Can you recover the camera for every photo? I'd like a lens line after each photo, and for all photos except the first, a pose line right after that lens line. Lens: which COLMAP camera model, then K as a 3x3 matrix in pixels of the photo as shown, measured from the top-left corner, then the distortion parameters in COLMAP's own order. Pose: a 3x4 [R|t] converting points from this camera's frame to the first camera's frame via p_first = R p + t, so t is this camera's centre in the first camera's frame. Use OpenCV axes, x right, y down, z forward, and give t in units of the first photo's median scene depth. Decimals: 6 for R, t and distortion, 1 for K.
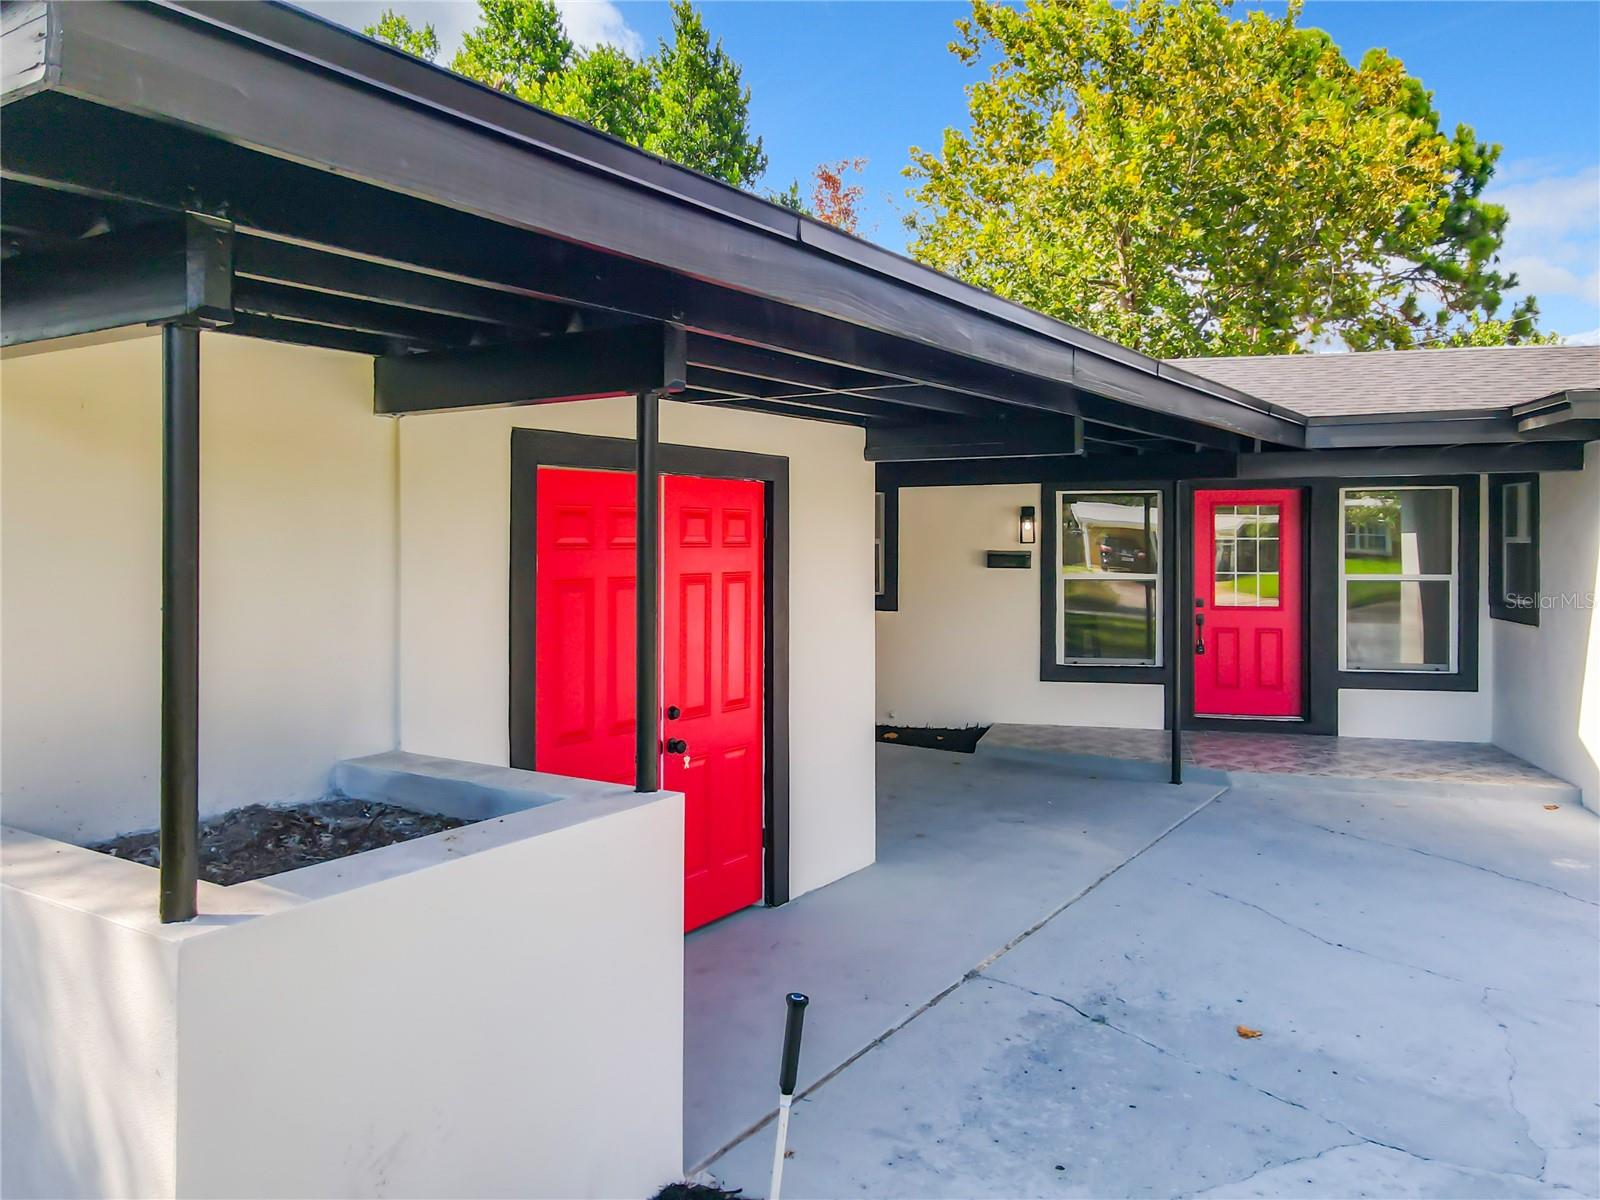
lens RADIAL K [[1182.3, 0, 791.0], [0, 1182.3, 537.9], [0, 0, 1]] dist [0.014414, 0.001560]
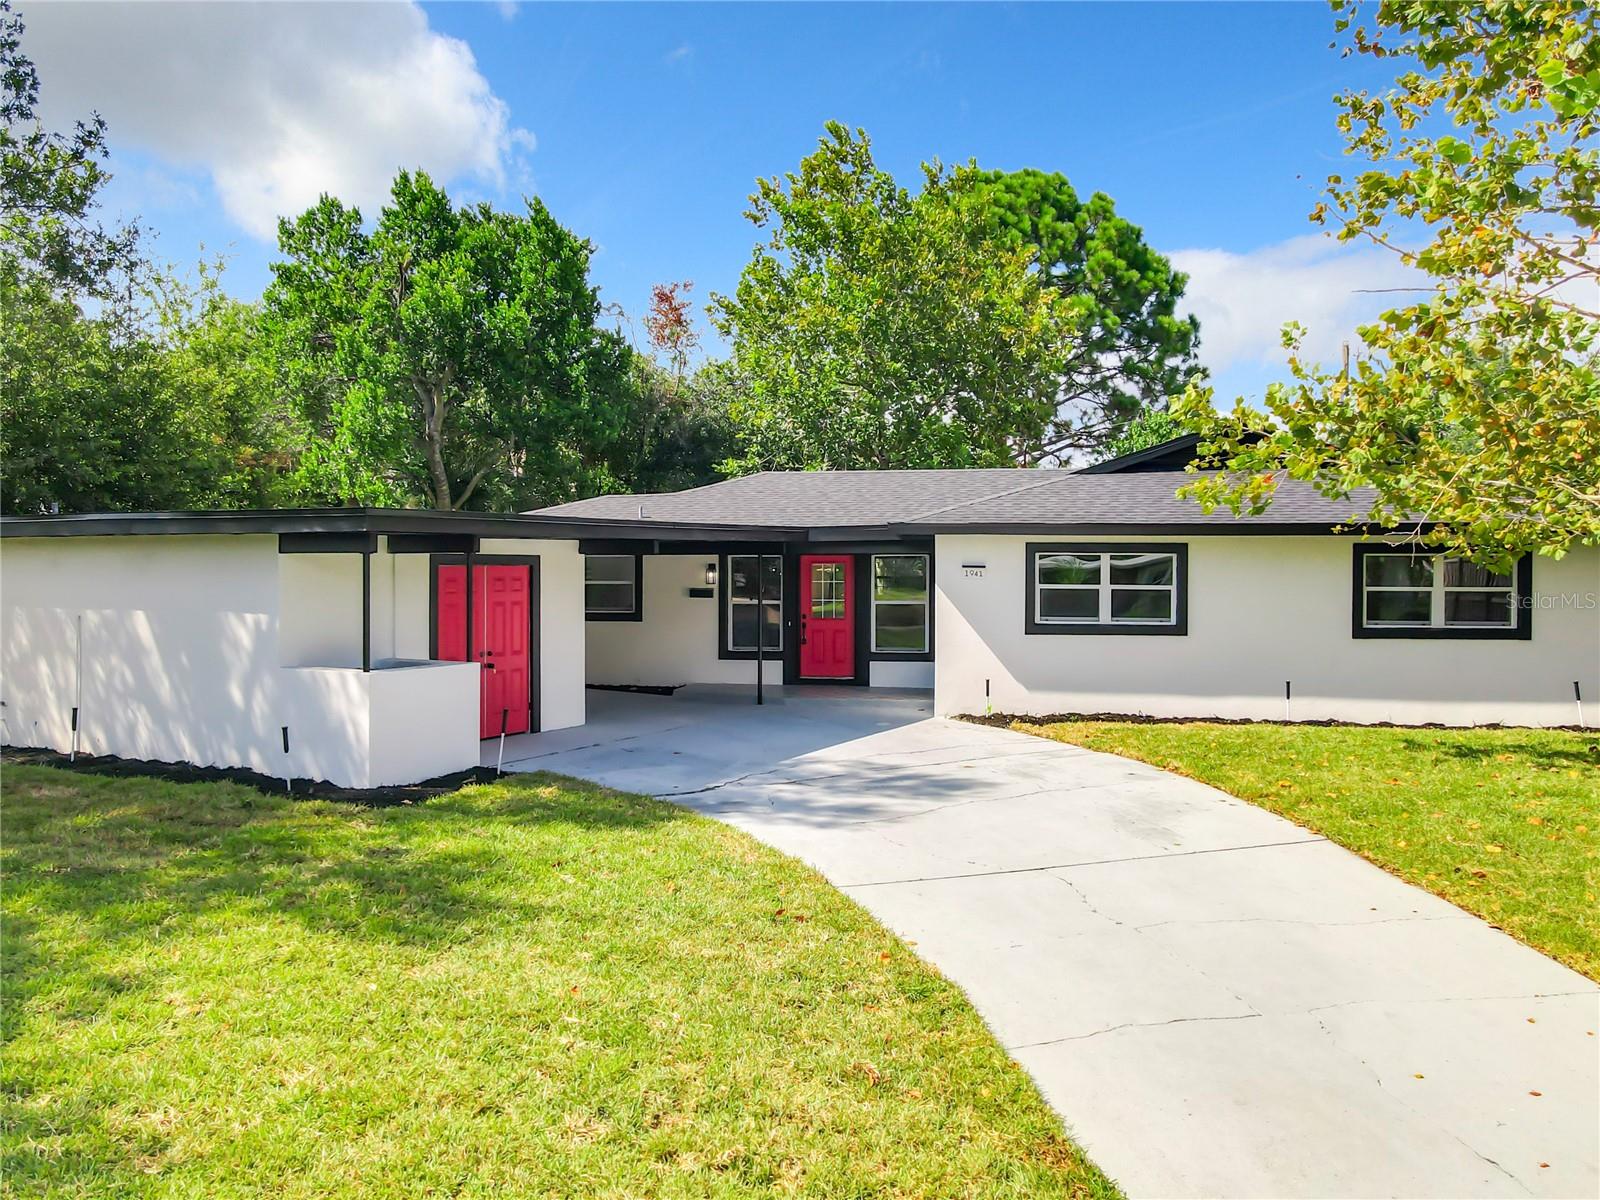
lens RADIAL K [[1225.9, 0, 802.1], [0, 1225.9, 581.9], [0, 0, 1]] dist [-0.005579, 0.002647]
pose [[0.996714, -0.000484, 0.081000, 0.189341], [-0.000889, 0.999857, 0.016906, -0.031290], [-0.080996, -0.016922, 0.996571, -0.907116]]
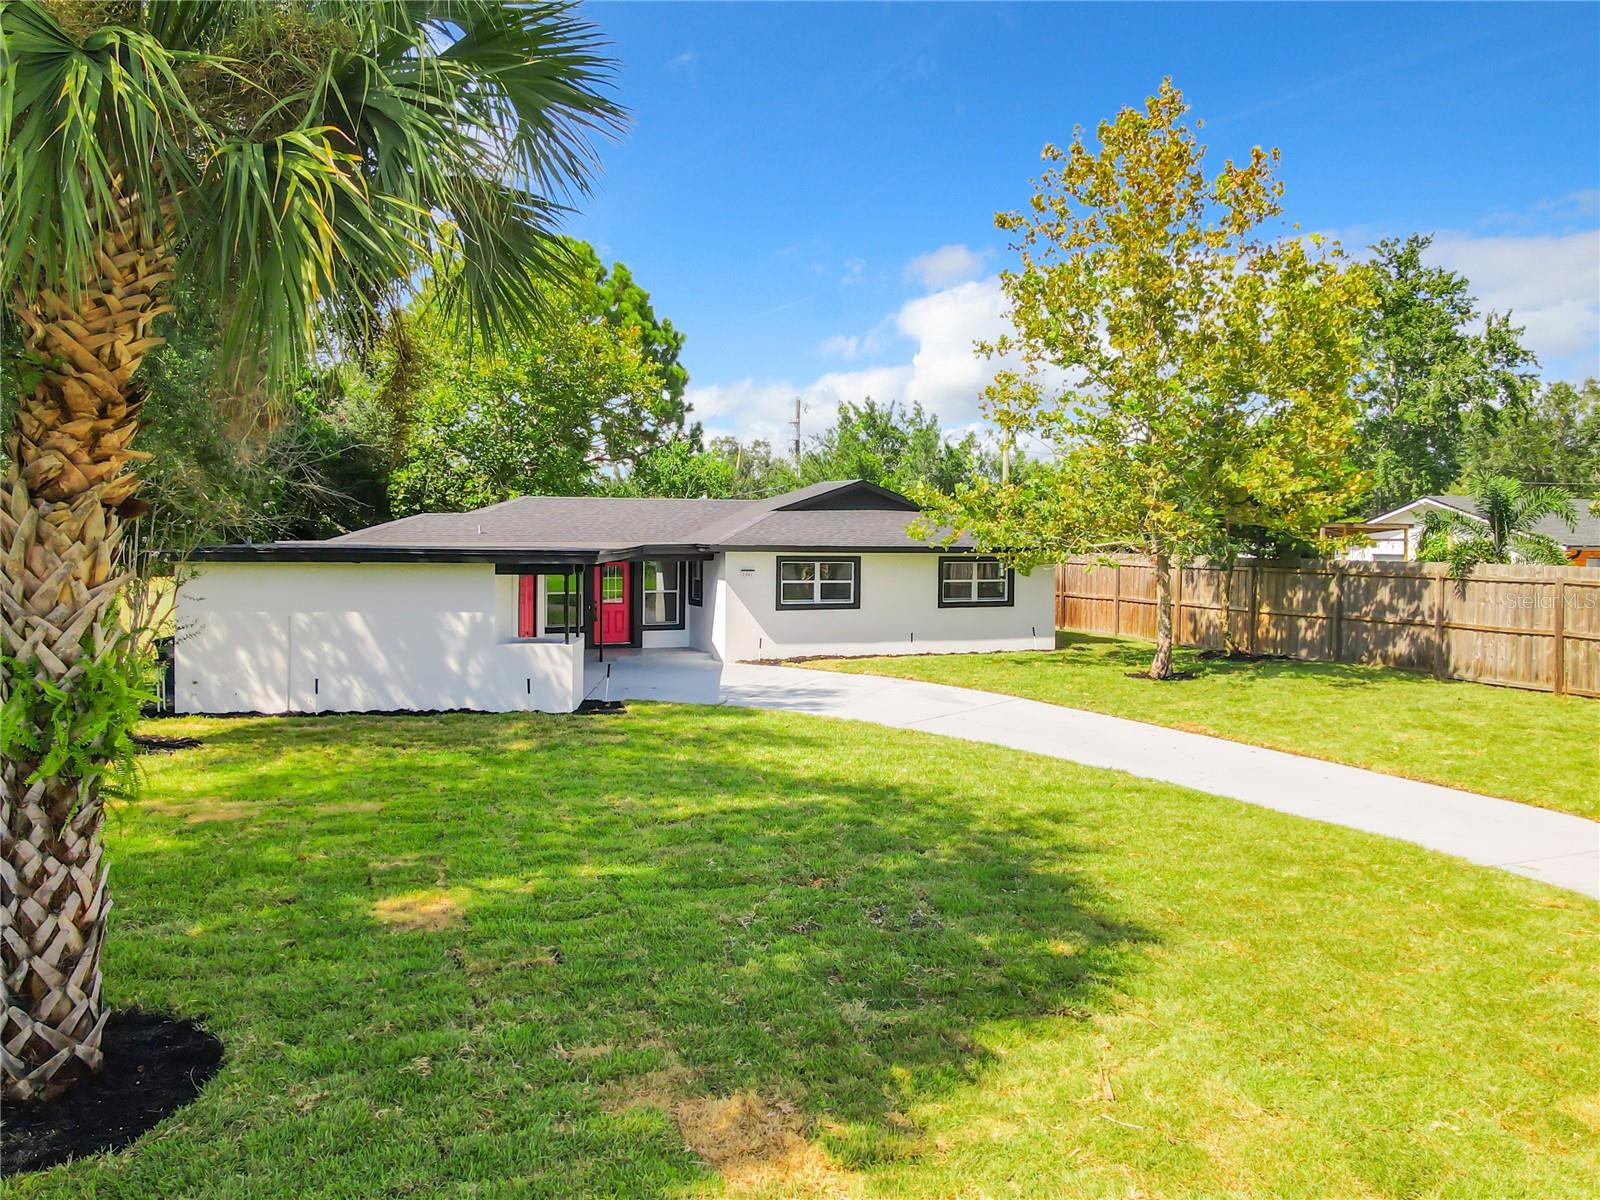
lens RADIAL K [[1192.1, 0, 792.0], [0, 1192.1, 571.4], [0, 0, 1]] dist [0.017801, 0.002841]
pose [[0.804387, -0.011927, 0.593985, -0.917406], [-0.008033, 0.999489, 0.030948, -0.103279], [-0.594051, -0.029665, 0.803880, -1.457713]]
